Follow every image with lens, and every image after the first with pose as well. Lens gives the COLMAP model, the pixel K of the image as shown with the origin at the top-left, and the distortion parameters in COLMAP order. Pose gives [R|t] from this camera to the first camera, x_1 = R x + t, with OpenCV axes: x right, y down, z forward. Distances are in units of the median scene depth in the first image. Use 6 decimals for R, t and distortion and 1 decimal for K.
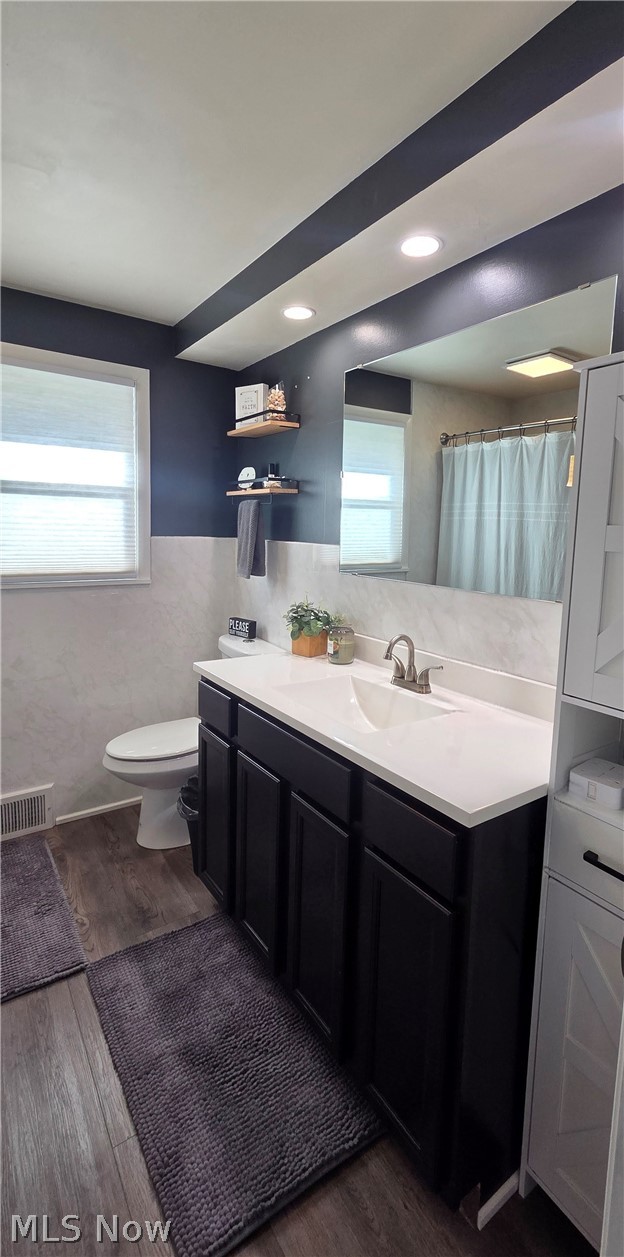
lens RADIAL K [[549.3, 0, 309.5], [0, 549.3, 597.4], [0, 0, 1]] dist [-0.003085, -0.000099]
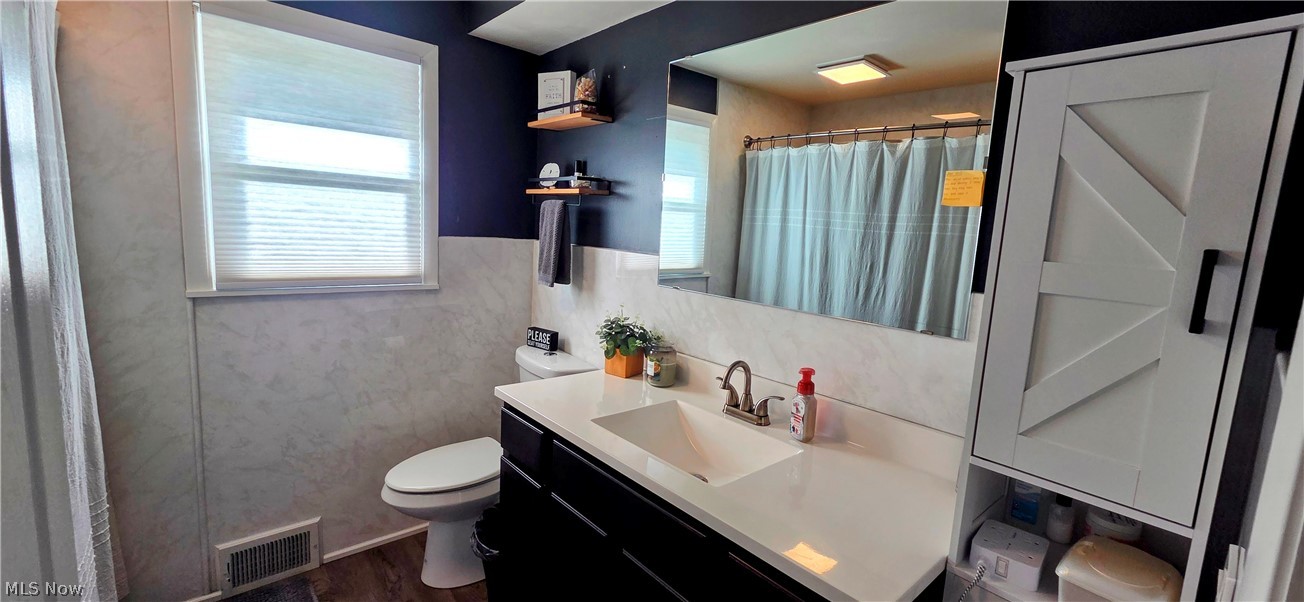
lens RADIAL K [[527.5, 0, 652.0], [0, 527.5, 301.0], [0, 0, 1]] dist [0.002658, 0.000154]
pose [[0.991223, 0.010660, 0.131767, -0.059338], [-0.013837, 0.999635, 0.023215, -0.032026], [-0.131471, -0.024835, 0.991009, 0.108472]]
